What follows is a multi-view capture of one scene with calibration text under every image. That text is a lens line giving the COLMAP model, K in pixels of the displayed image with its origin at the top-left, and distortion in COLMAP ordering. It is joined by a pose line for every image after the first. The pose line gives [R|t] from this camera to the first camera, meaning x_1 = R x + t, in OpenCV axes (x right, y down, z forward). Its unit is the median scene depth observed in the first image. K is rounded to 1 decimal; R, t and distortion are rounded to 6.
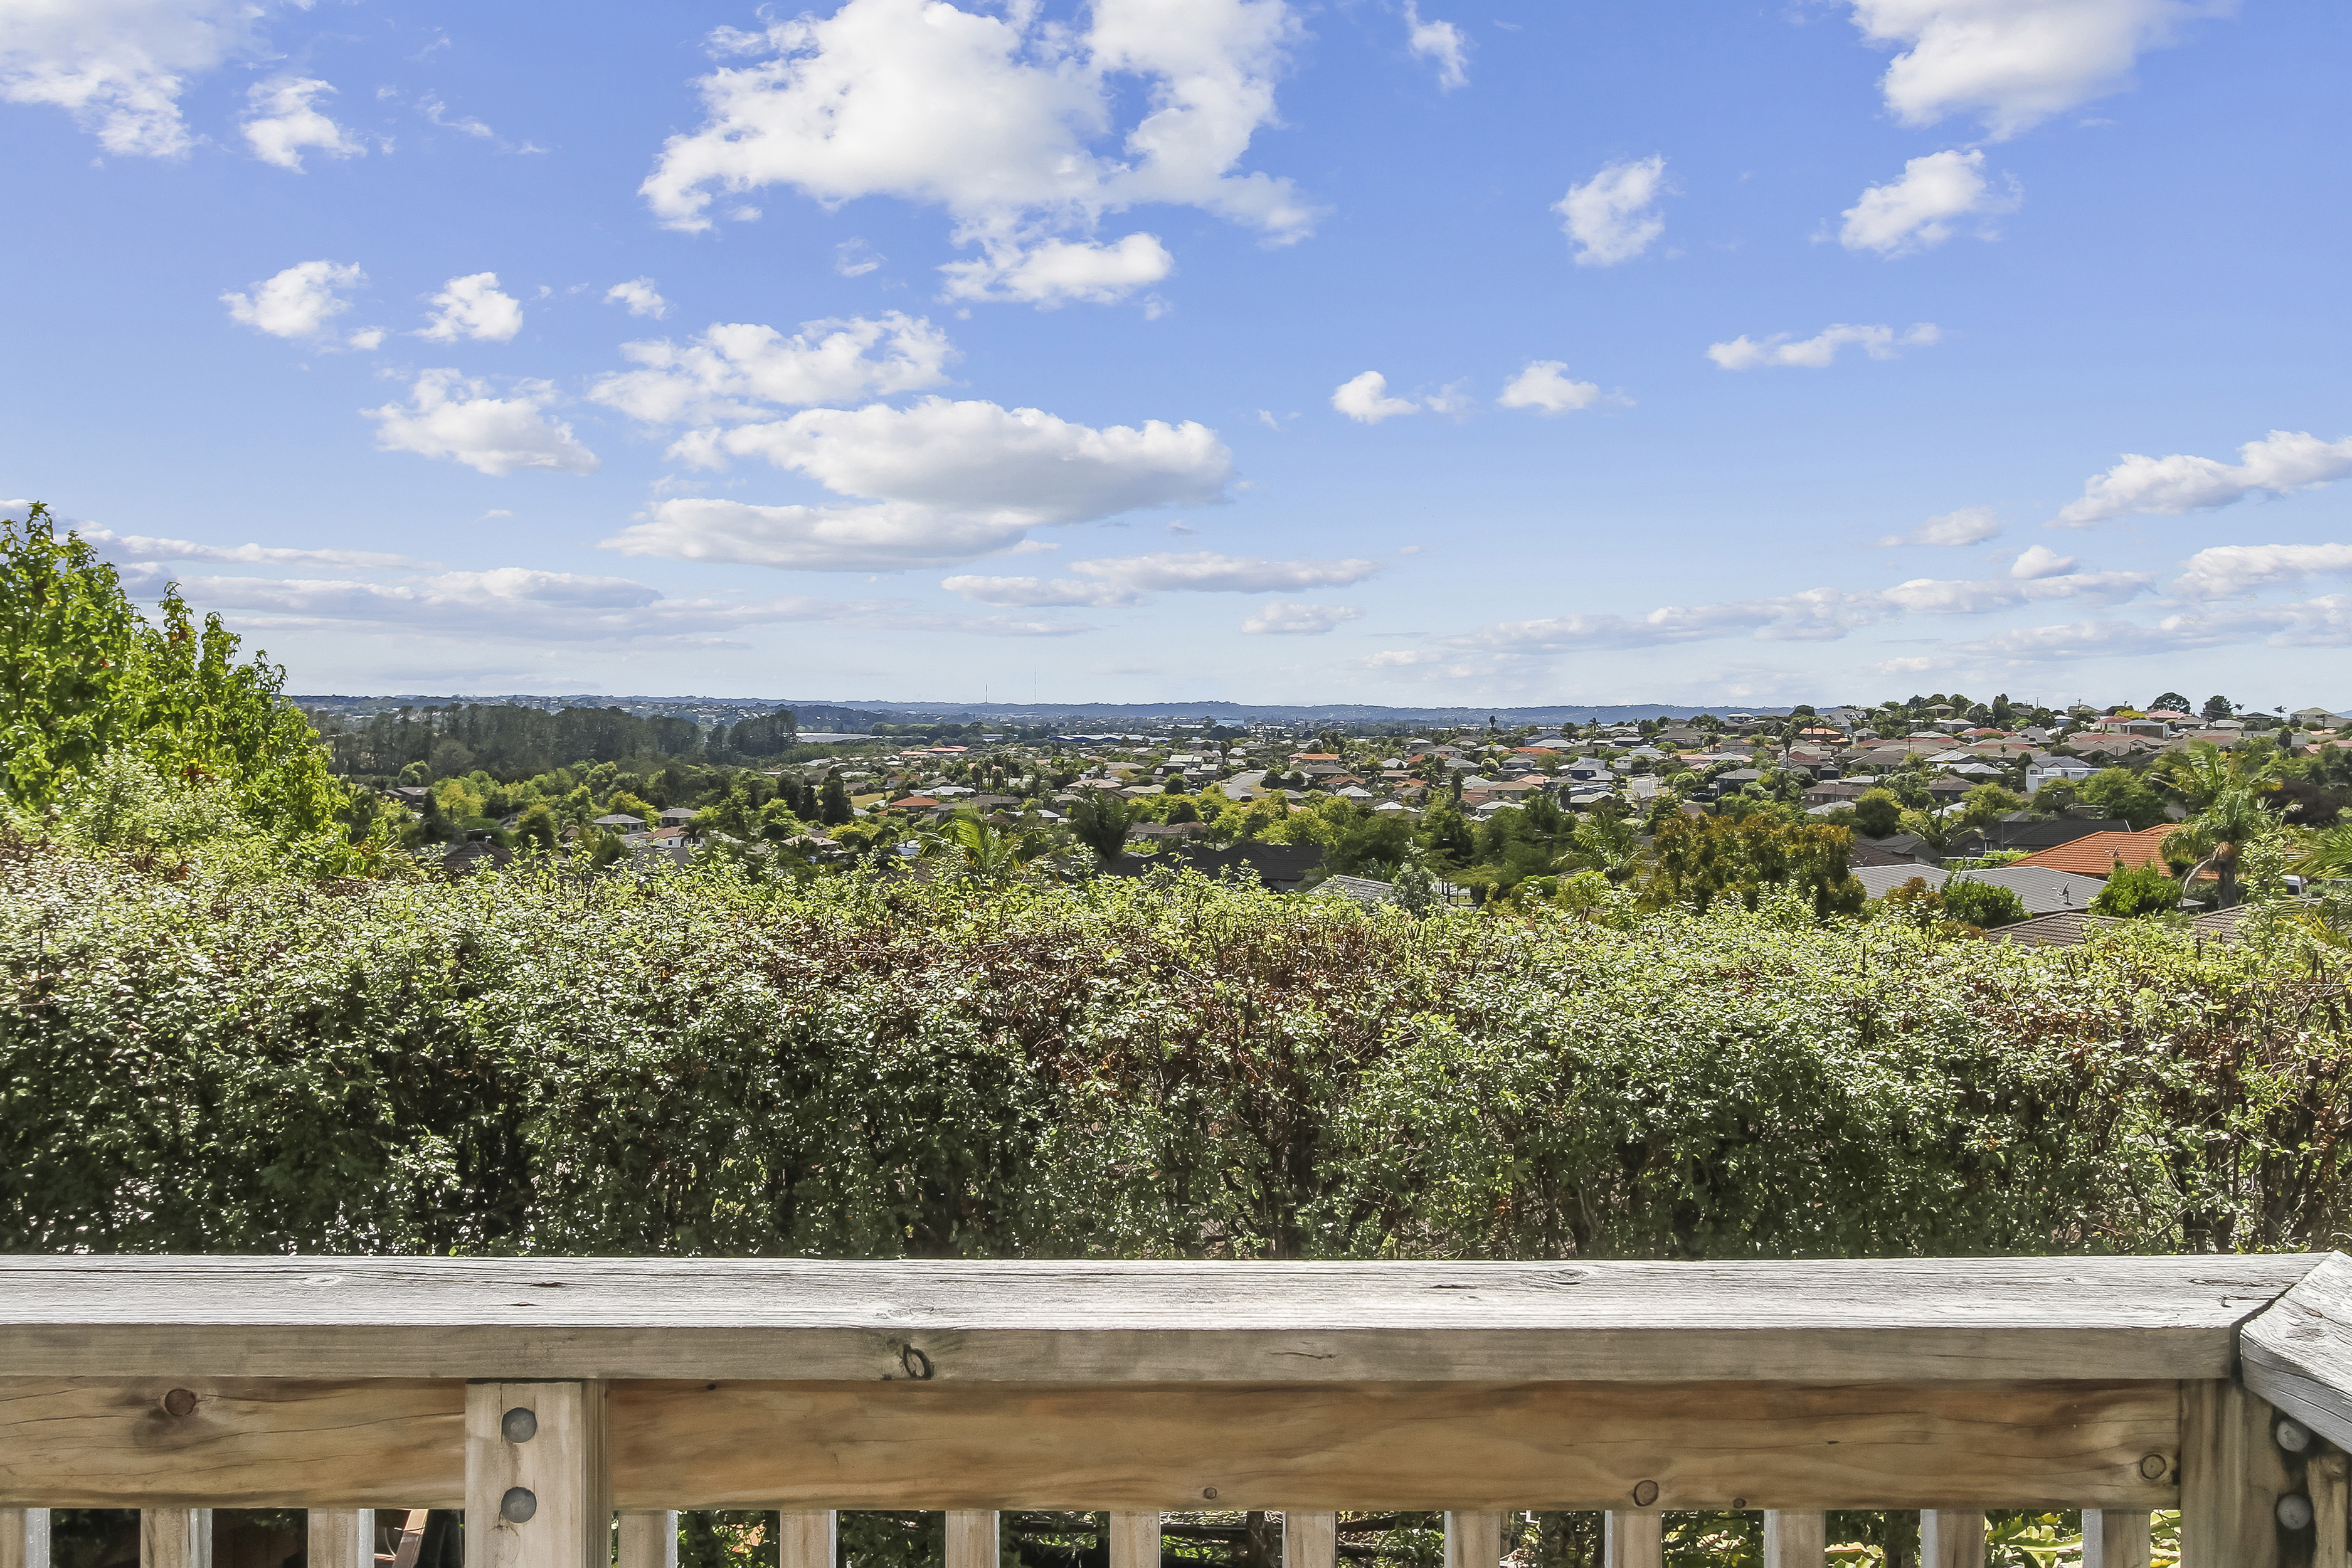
lens RADIAL K [[2104.9, 0, 1176.0], [0, 2104.9, 784.0], [0, 0, 1]] dist [-0.028117, 0.007375]
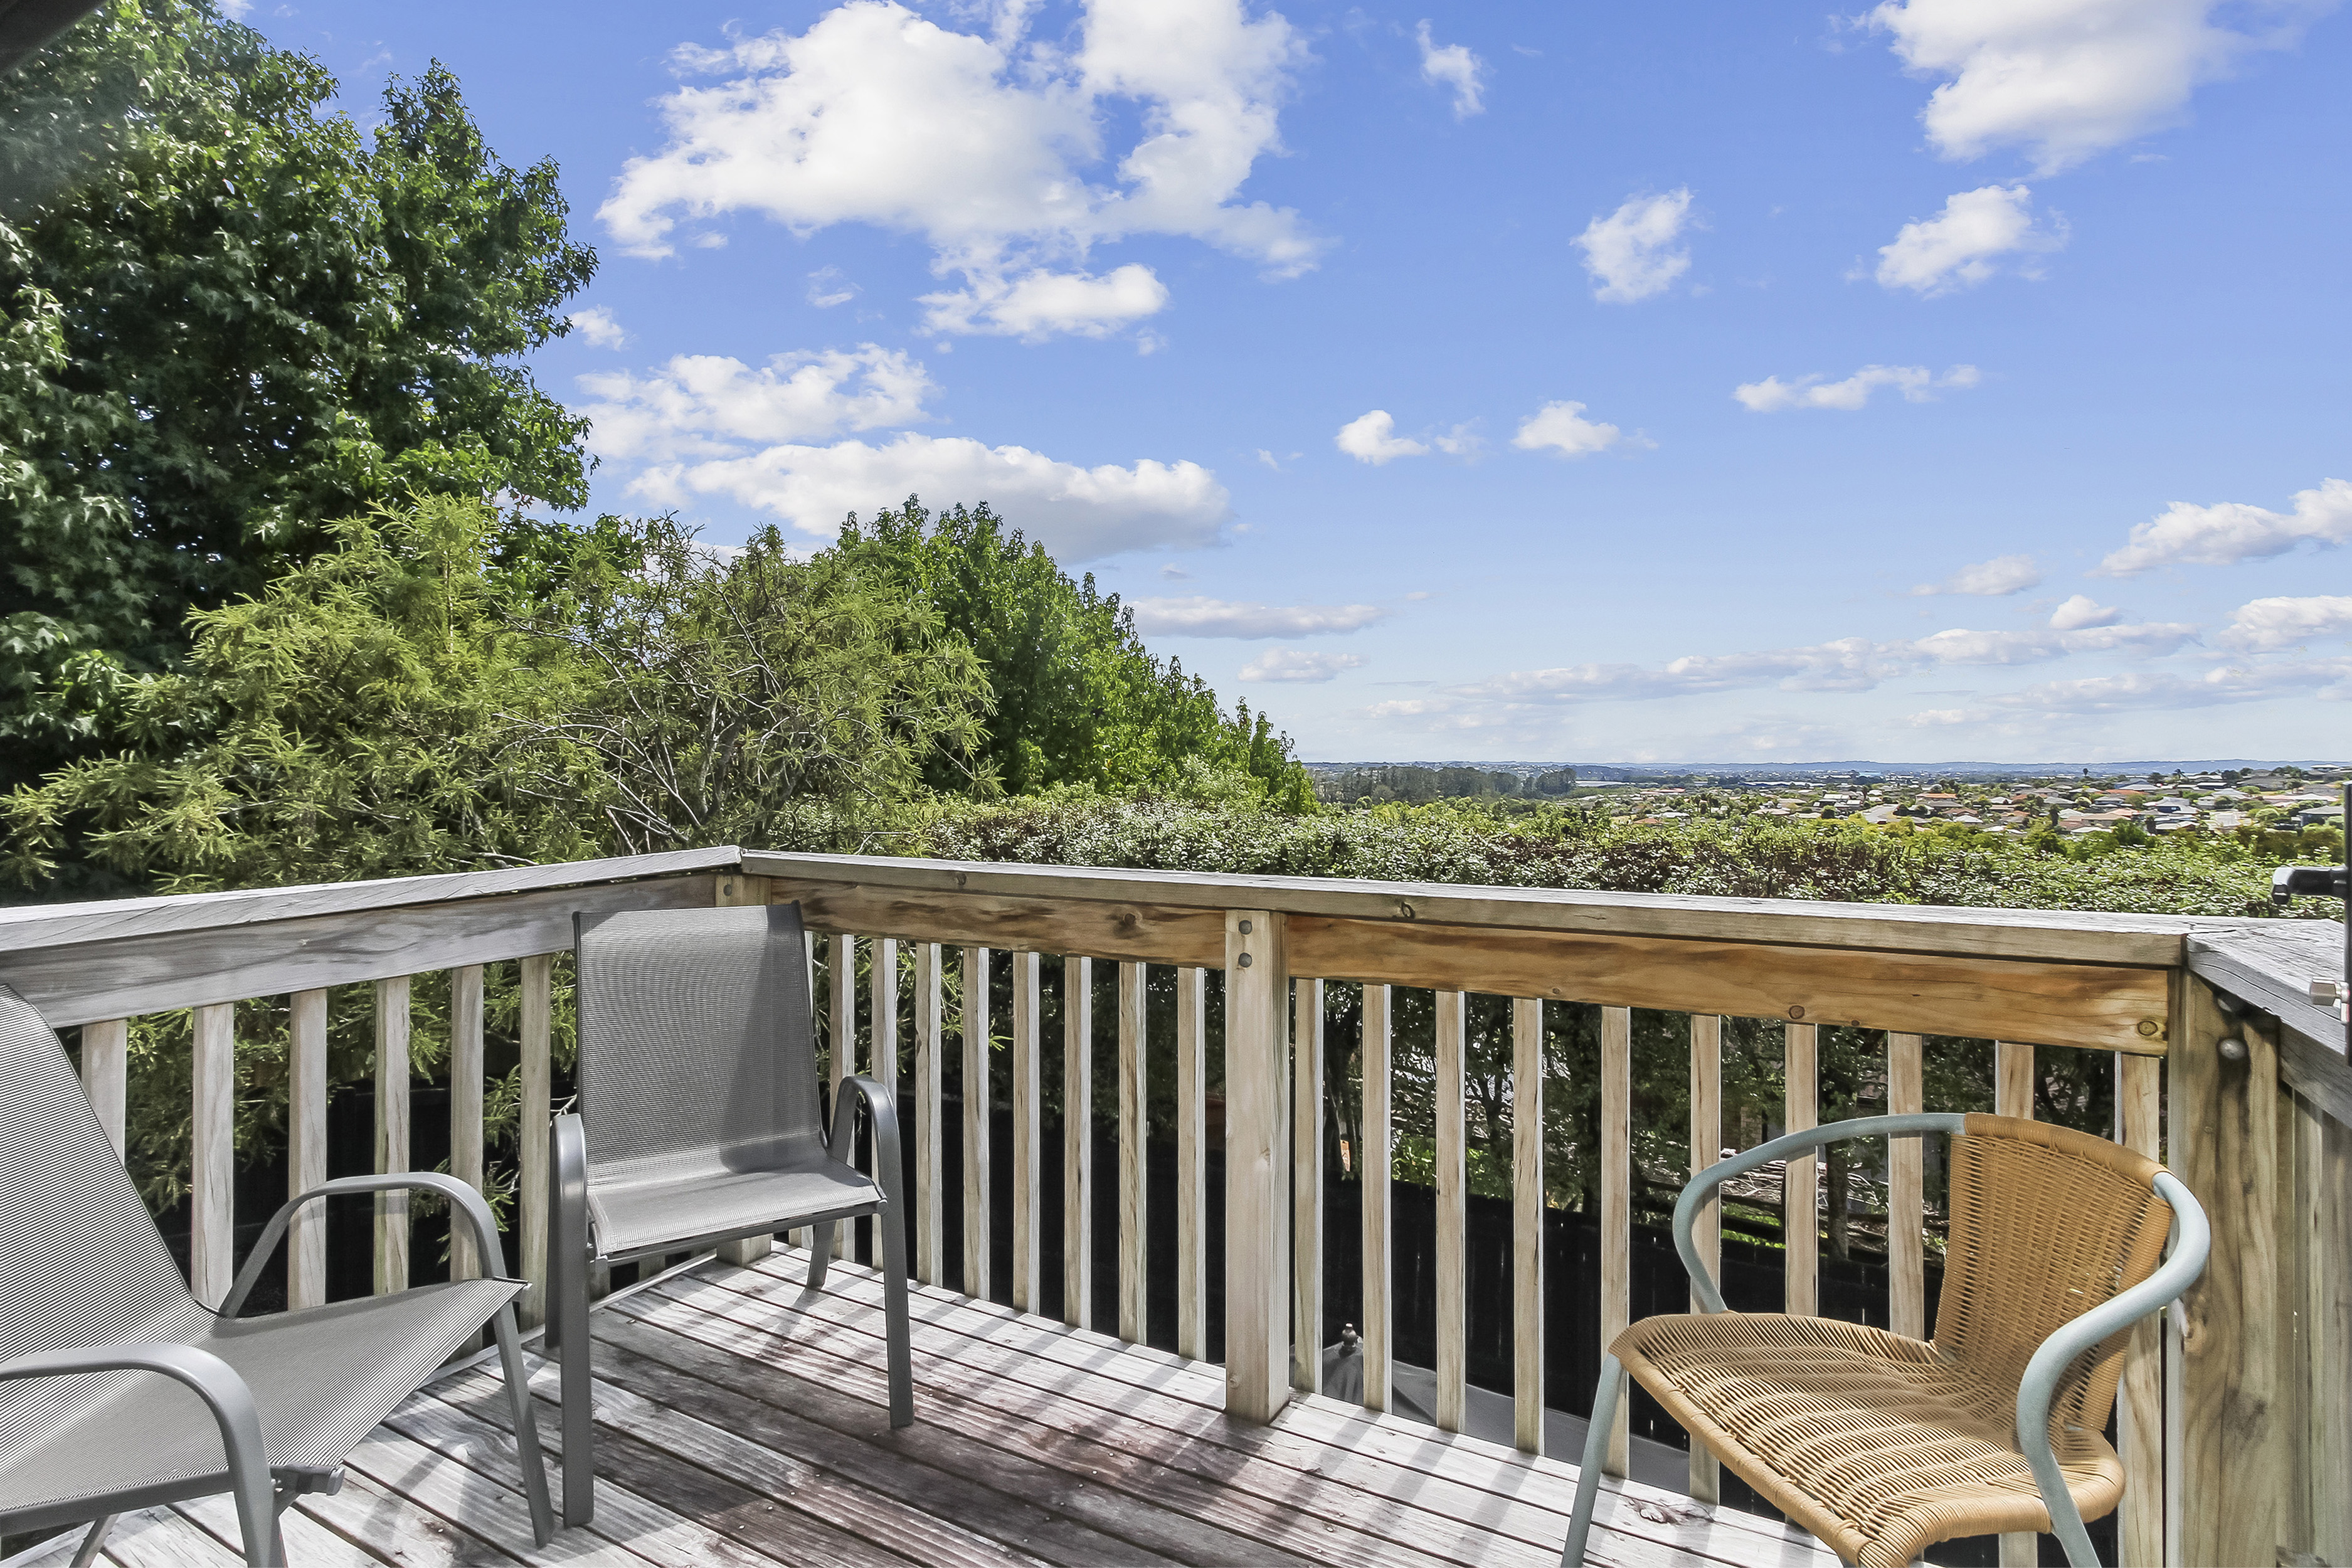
lens RADIAL K [[1163.0, 0, 1176.0], [0, 1163.0, 784.0], [0, 0, 1]] dist [-0.001676, -0.000187]
pose [[0.871363, -0.011350, -0.490507, 0.085406], [-0.000881, 0.999695, -0.024696, 0.053432], [0.490637, 0.021951, 0.871087, -0.066166]]
